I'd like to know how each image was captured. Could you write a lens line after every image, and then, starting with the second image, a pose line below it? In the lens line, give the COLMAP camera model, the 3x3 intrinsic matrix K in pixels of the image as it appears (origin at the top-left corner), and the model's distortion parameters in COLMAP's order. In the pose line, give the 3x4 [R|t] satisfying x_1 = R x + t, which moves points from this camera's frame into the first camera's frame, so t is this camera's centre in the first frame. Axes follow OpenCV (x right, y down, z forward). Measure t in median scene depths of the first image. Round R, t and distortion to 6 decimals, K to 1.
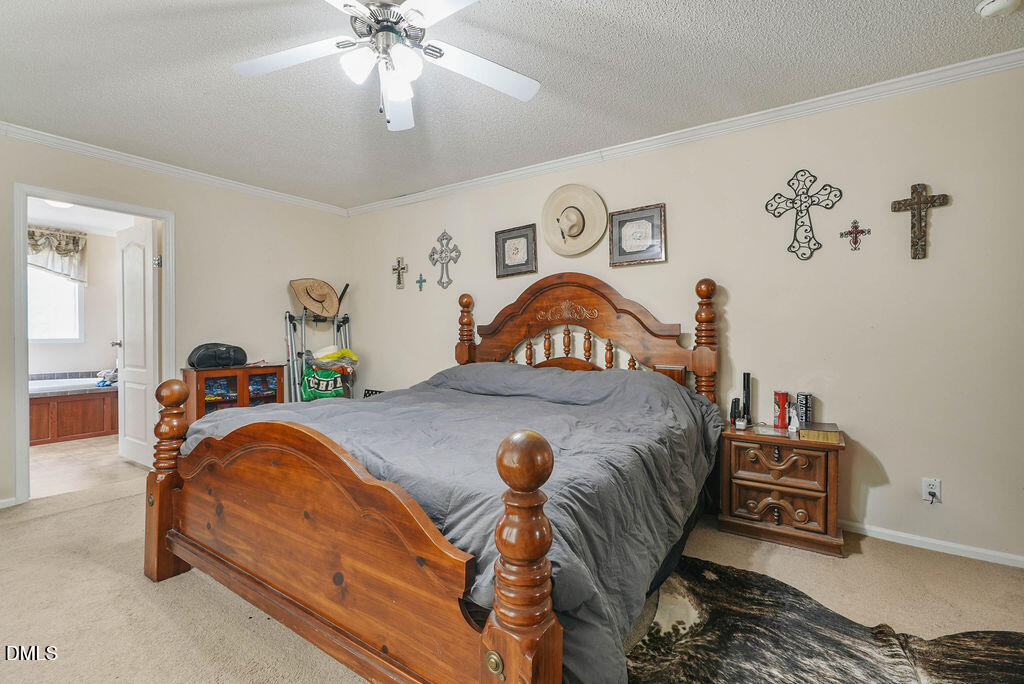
lens RADIAL K [[464.5, 0, 511.8], [0, 464.5, 339.4], [0, 0, 1]] dist [-0.008894, 0.004620]
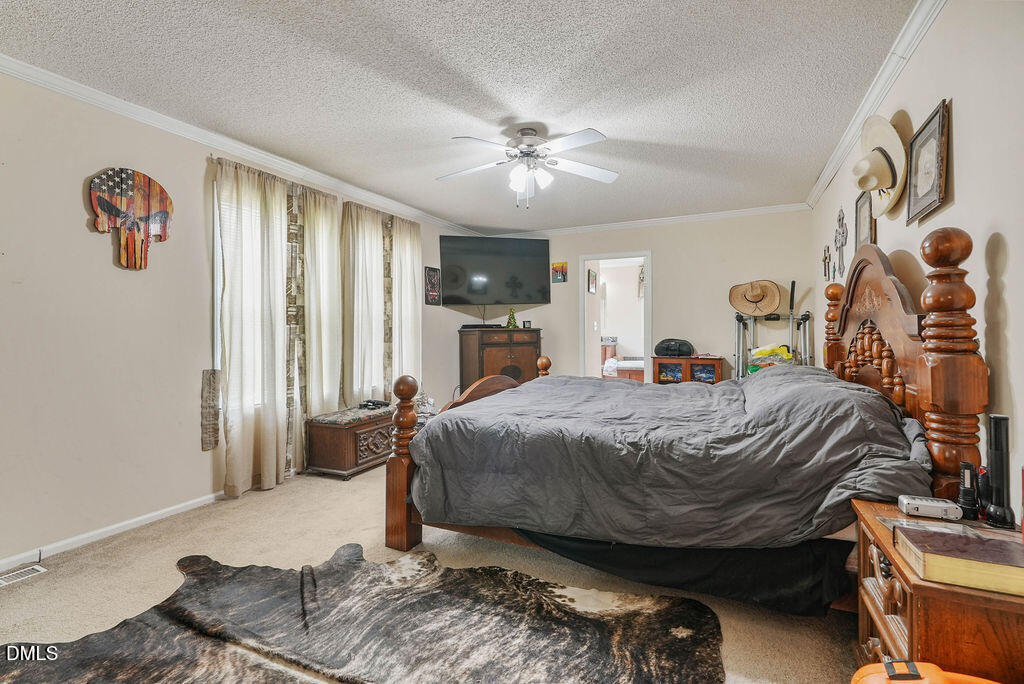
lens RADIAL K [[464.5, 0, 510.5], [0, 464.5, 336.4], [0, 0, 1]] dist [-0.008894, 0.004620]
pose [[0.139769, 0.007827, -0.990153, 1.396856], [-0.002779, 0.999968, 0.007512, -0.018671], [0.990180, 0.001702, 0.139786, 0.689710]]
